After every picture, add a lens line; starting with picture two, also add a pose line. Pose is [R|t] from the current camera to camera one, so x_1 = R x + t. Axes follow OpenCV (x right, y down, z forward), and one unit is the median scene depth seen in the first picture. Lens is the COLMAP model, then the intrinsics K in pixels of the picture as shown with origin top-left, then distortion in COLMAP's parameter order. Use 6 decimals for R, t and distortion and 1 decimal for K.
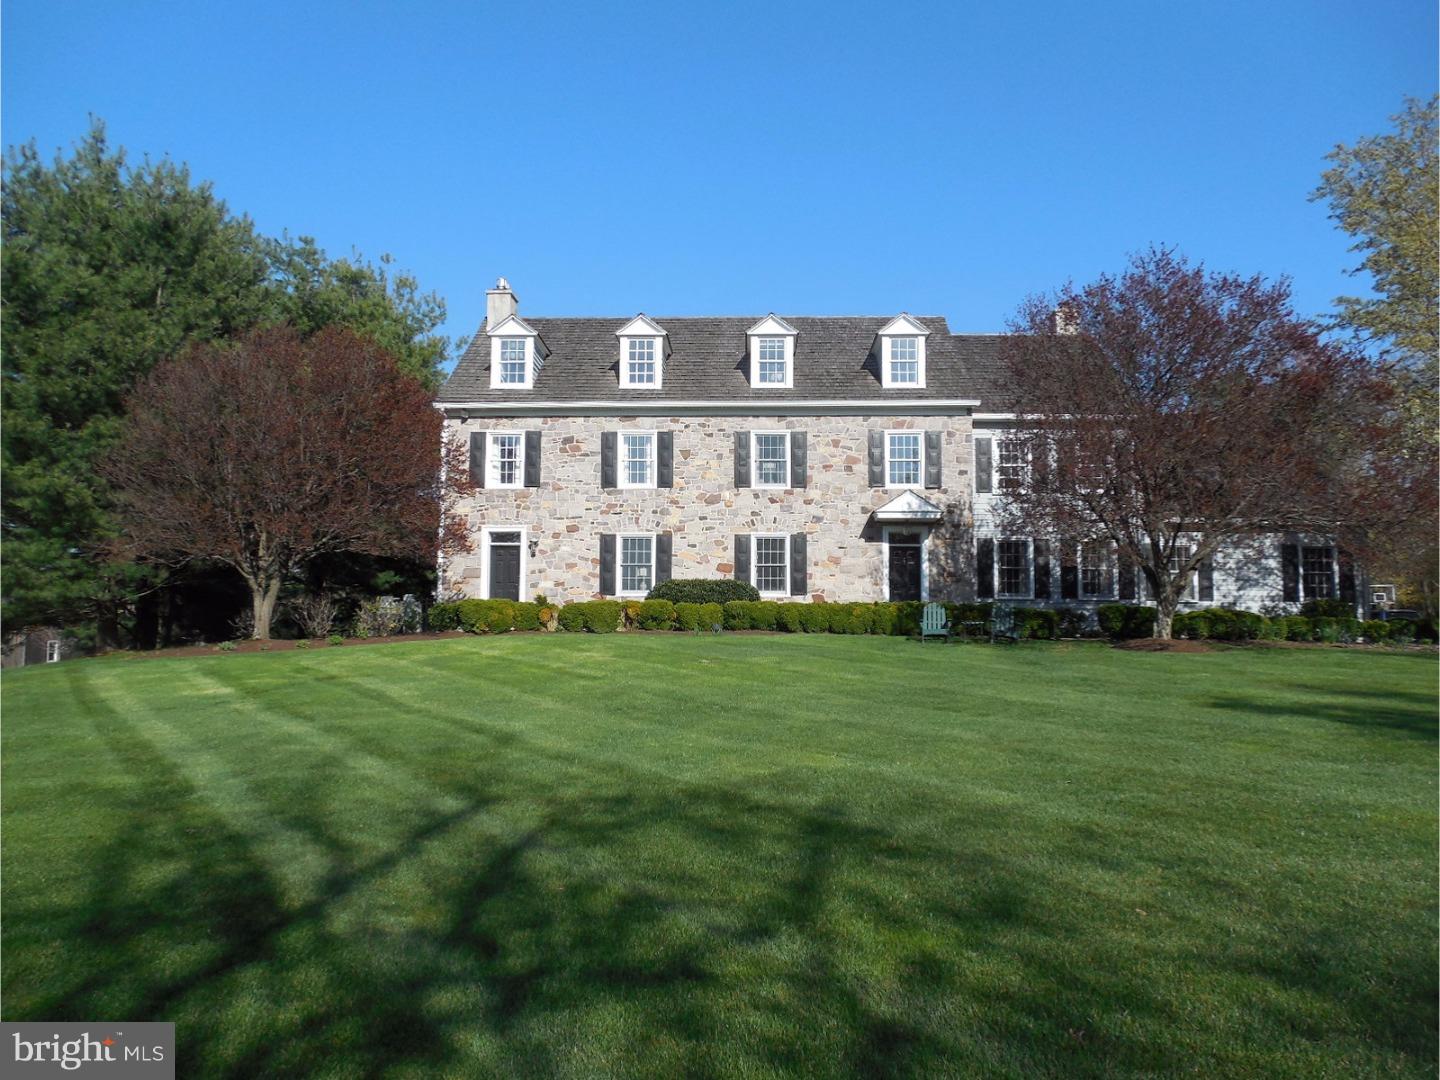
lens RADIAL K [[1034.3, 0, 720.0], [0, 1034.3, 540.0], [0, 0, 1]] dist [-0.006134, -0.002287]
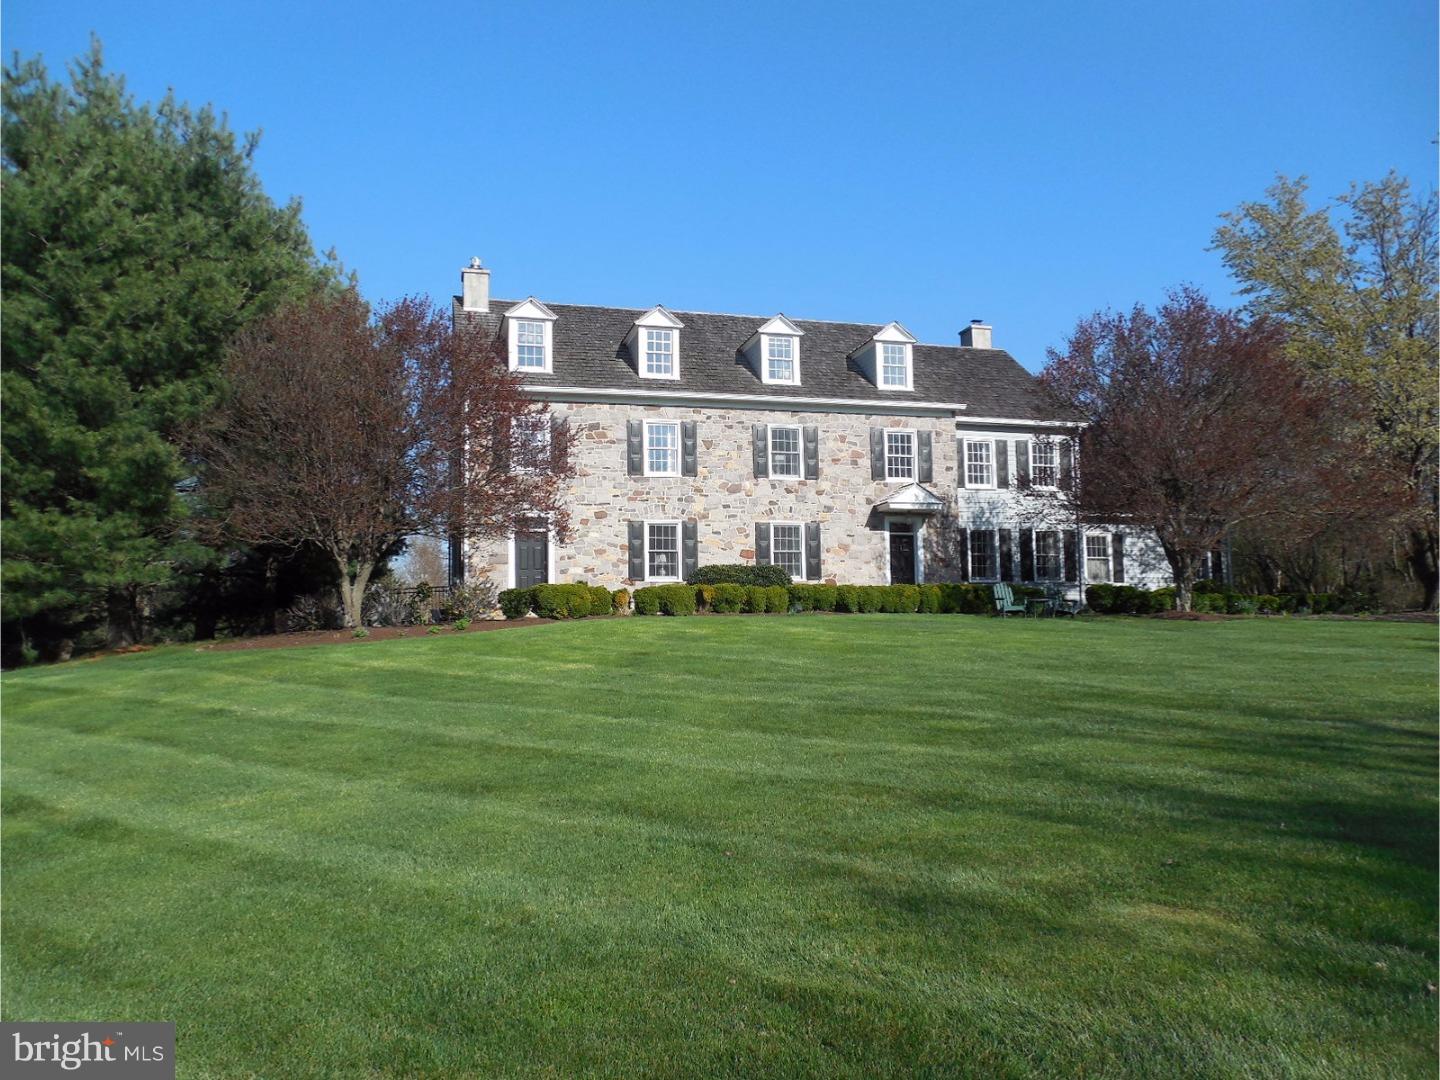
lens RADIAL K [[1062.6, 0, 720.0], [0, 1062.6, 540.0], [0, 0, 1]] dist [0.004100, 0.002109]
pose [[0.954268, 0.004475, 0.298919, -0.341819], [-0.006993, 0.999948, 0.007356, 0.004917], [-0.298871, -0.009110, 0.954250, -0.022089]]
